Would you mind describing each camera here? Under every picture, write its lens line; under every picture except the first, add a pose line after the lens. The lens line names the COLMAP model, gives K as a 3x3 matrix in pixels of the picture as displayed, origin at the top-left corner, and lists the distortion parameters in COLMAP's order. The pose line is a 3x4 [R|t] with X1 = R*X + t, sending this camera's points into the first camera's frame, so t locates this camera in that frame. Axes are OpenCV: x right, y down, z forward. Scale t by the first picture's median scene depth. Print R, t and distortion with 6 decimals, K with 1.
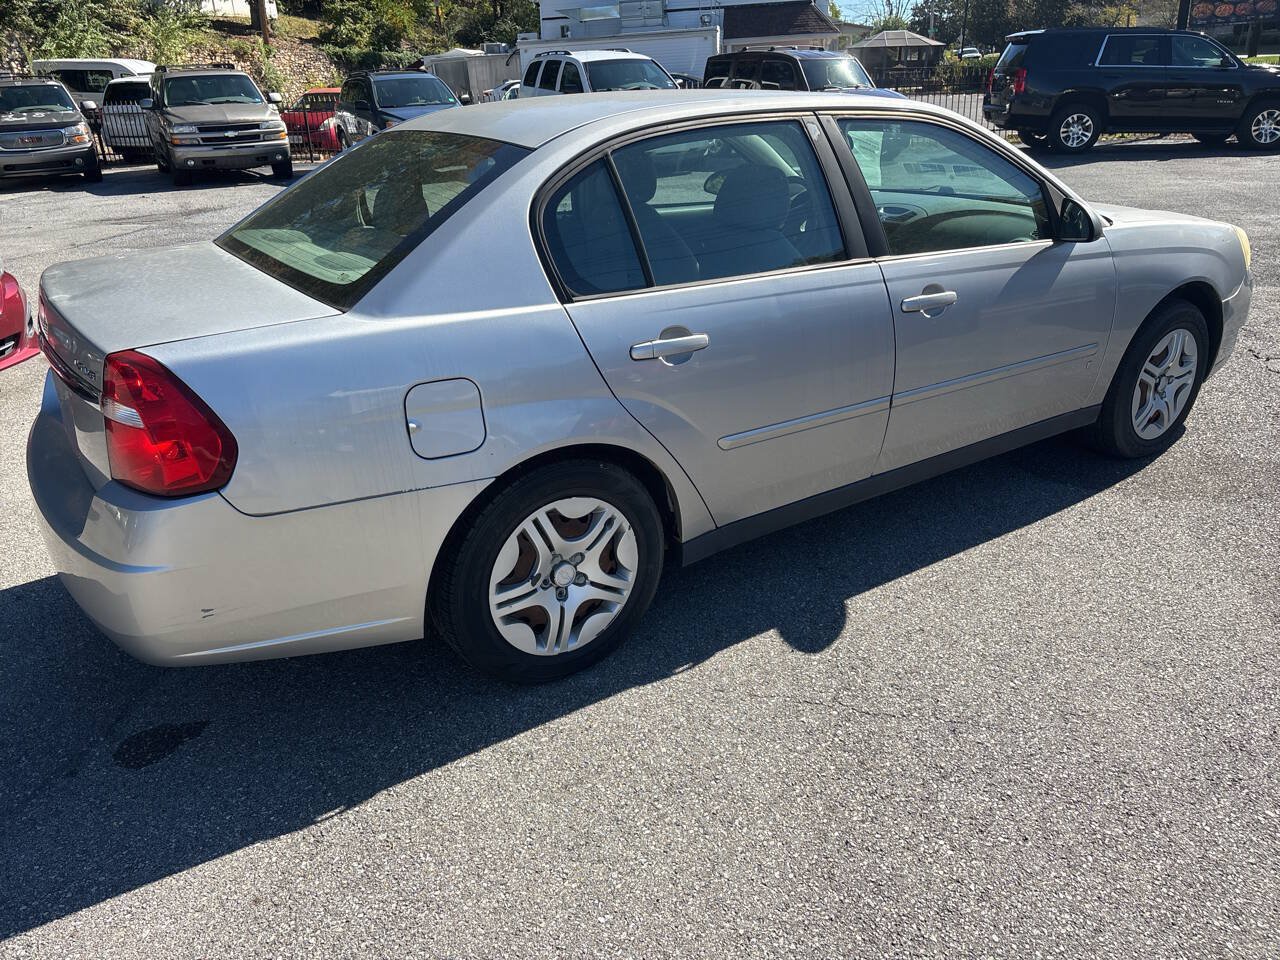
lens RADIAL K [[986.2, 0, 634.4], [0, 986.2, 477.9], [0, 0, 1]] dist [0.044959, -0.052213]
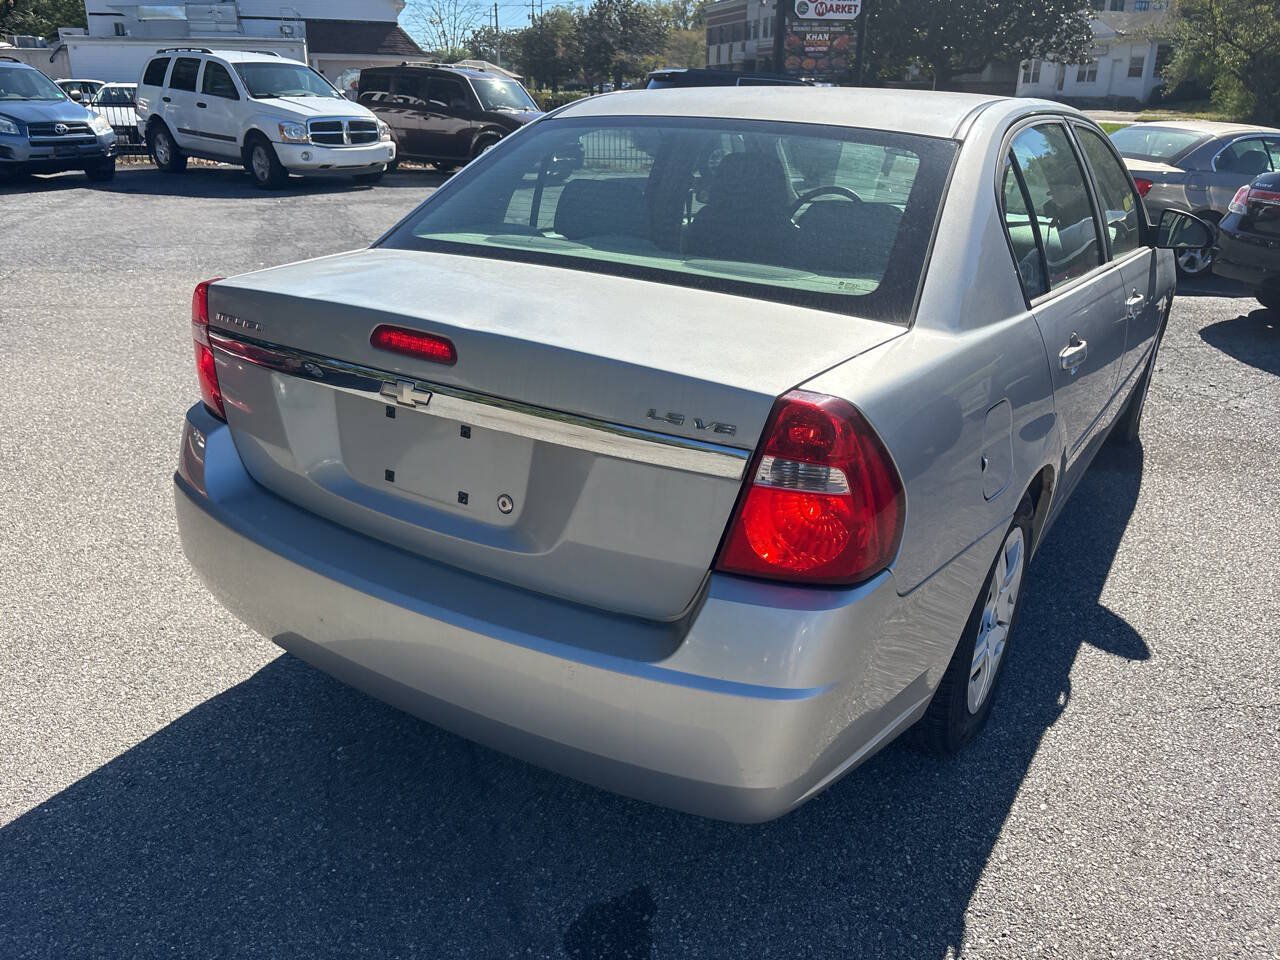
lens RADIAL K [[986.2, 0, 634.4], [0, 986.2, 477.9], [0, 0, 1]] dist [0.044959, -0.052213]
pose [[0.905116, -0.095374, 0.414330, -0.128944], [0.105504, 0.994418, -0.001575, -0.010400], [-0.411867, 0.045139, 0.910125, 0.057935]]
